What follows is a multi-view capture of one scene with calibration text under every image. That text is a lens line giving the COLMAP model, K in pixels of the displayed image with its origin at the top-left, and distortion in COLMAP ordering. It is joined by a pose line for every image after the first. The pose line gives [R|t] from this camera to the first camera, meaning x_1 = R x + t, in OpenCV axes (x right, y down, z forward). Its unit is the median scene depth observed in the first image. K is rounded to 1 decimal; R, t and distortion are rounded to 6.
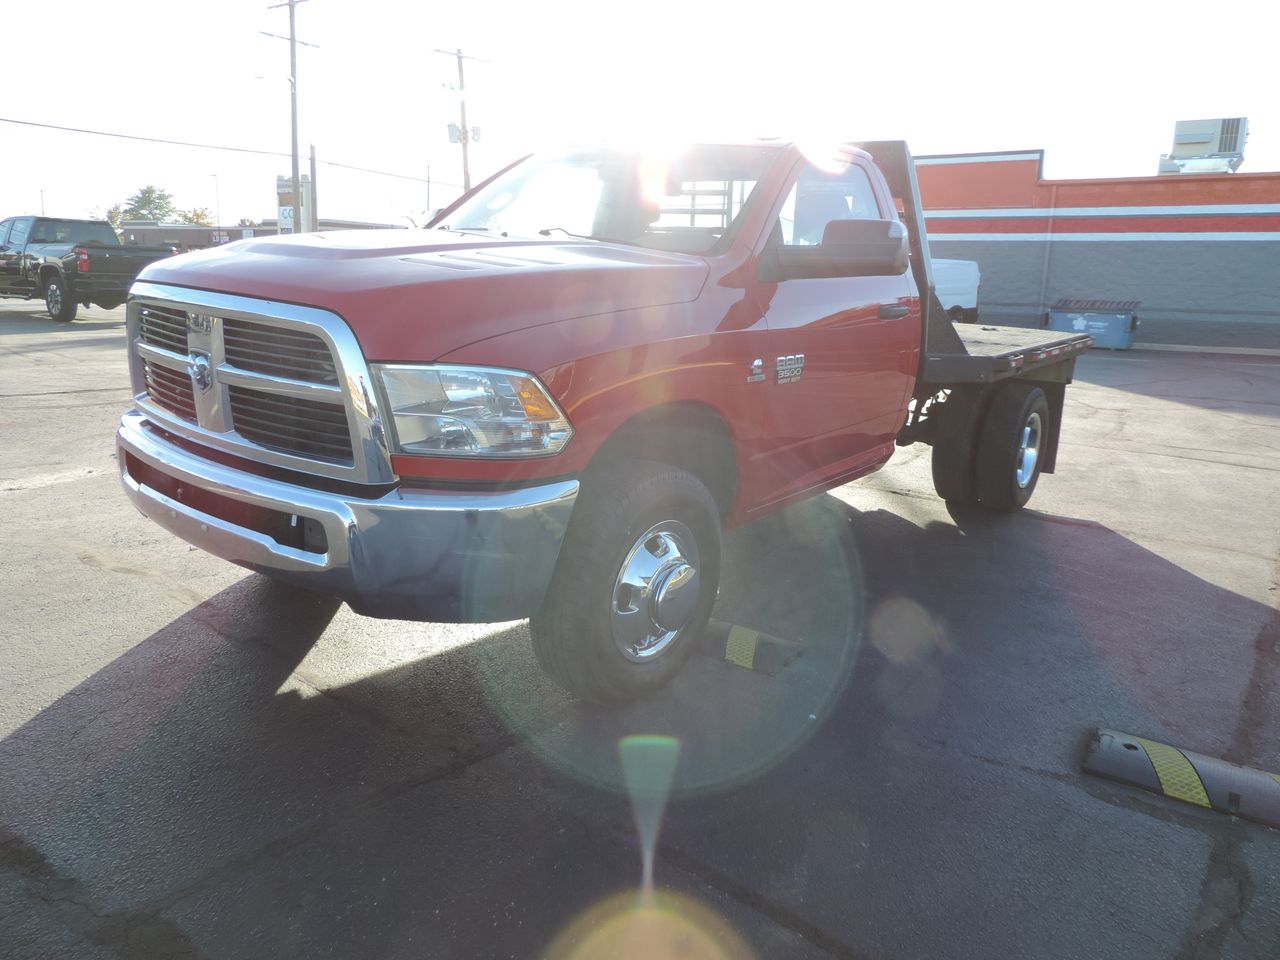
lens RADIAL K [[864.0, 0, 640.0], [0, 864.0, 480.0], [0, 0, 1]] dist [0.004544, 0.088616]
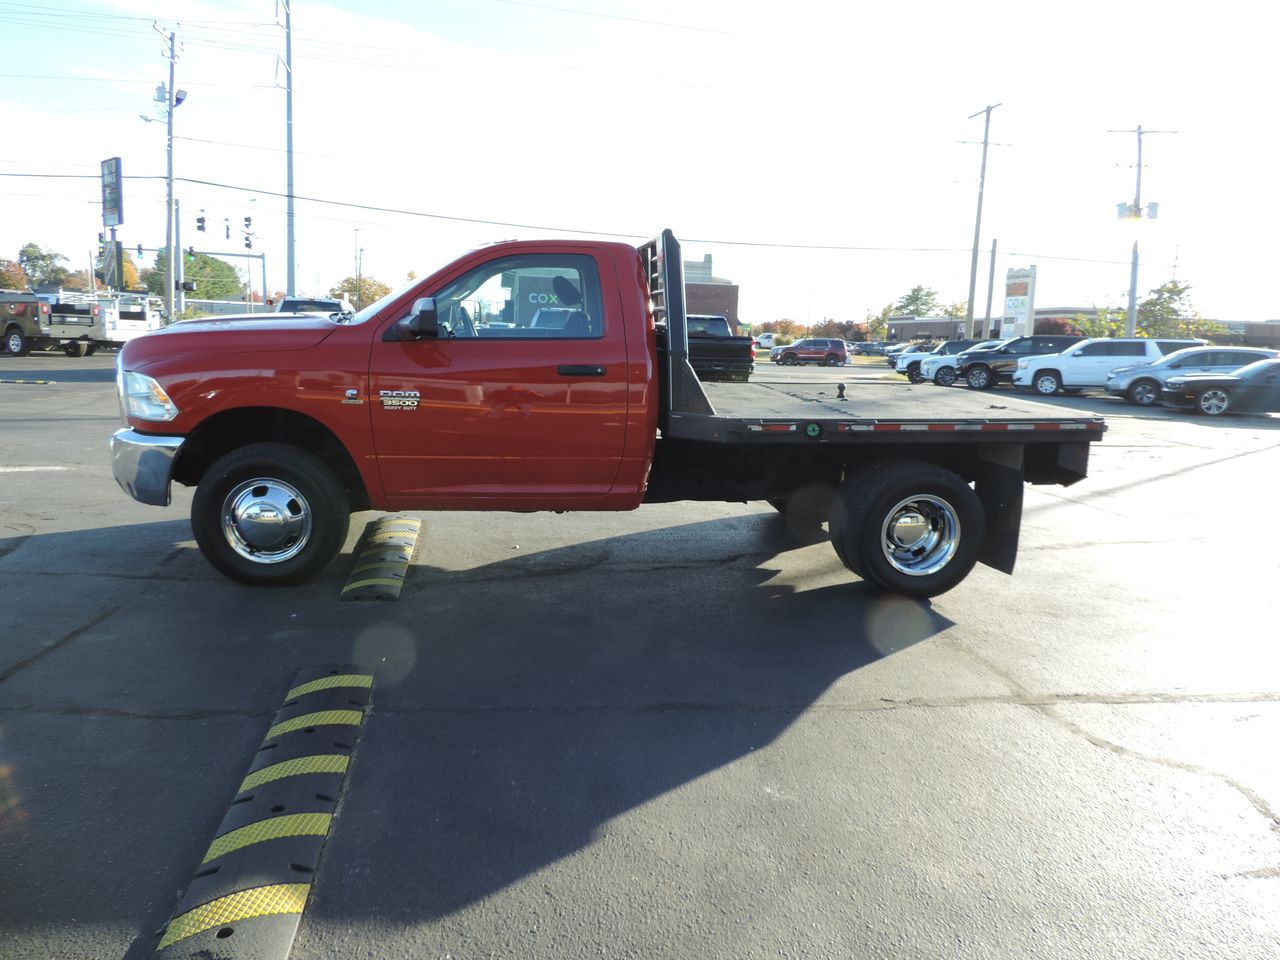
lens RADIAL K [[909.2, 0, 640.0], [0, 909.2, 480.0], [0, 0, 1]] dist [-0.129080, 0.167049]
pose [[0.702428, 0.102024, -0.704405, 0.122512], [-0.173722, 0.984317, -0.030669, -0.001588], [0.690229, 0.143914, 0.709136, 0.017882]]
